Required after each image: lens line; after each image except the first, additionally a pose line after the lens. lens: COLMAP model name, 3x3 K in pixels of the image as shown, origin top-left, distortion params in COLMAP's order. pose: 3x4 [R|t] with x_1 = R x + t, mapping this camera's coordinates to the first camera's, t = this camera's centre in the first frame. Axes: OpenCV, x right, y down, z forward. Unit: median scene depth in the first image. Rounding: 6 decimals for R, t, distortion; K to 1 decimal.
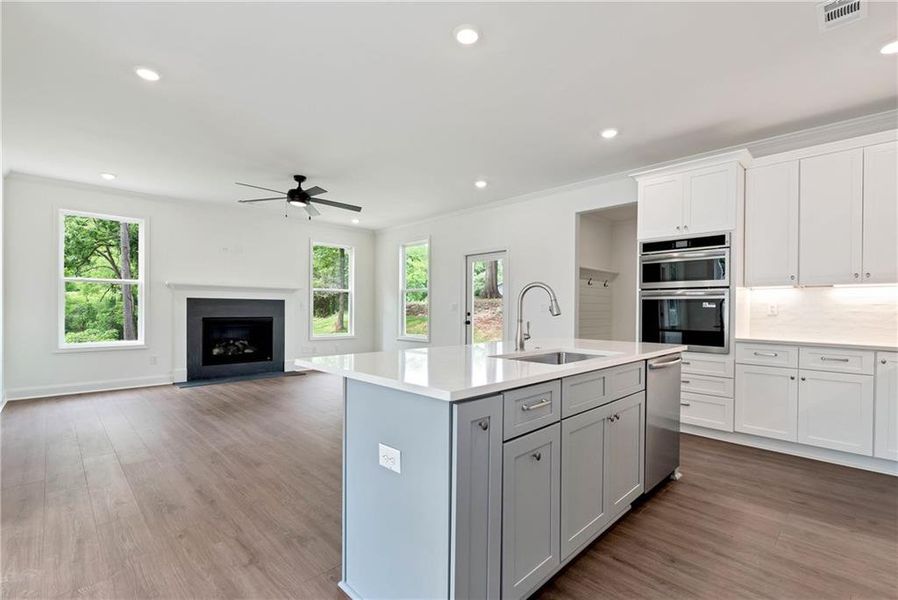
lens RADIAL K [[400.3, 0, 455.6], [0, 400.3, 310.7], [0, 0, 1]] dist [-0.002363, -0.000154]
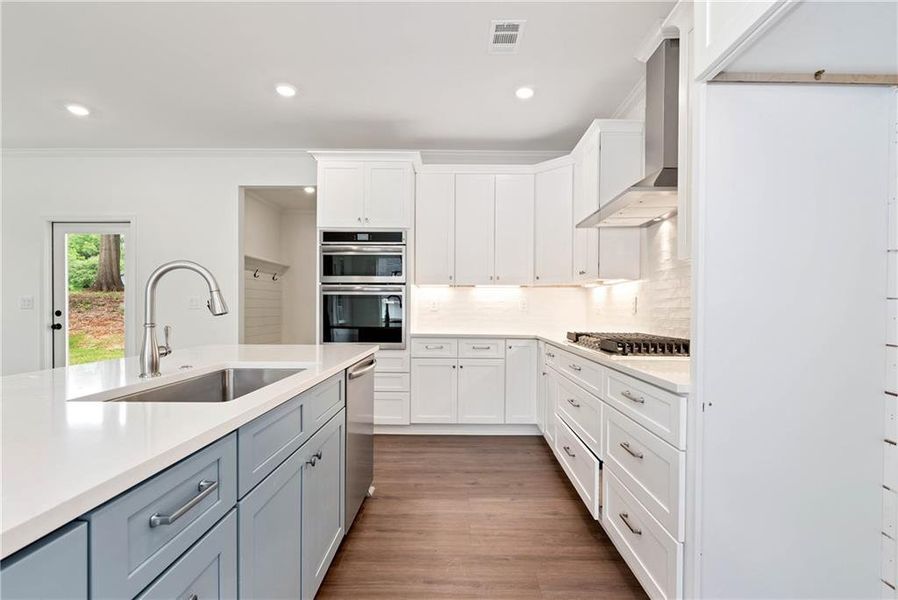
lens RADIAL K [[400.3, 0, 455.6], [0, 400.3, 310.7], [0, 0, 1]] dist [-0.002363, -0.000154]
pose [[0.696877, -0.009333, 0.717130, 0.038161], [0.003529, 0.999948, 0.009583, 0.000280], [-0.717182, -0.004147, 0.696873, 0.193794]]
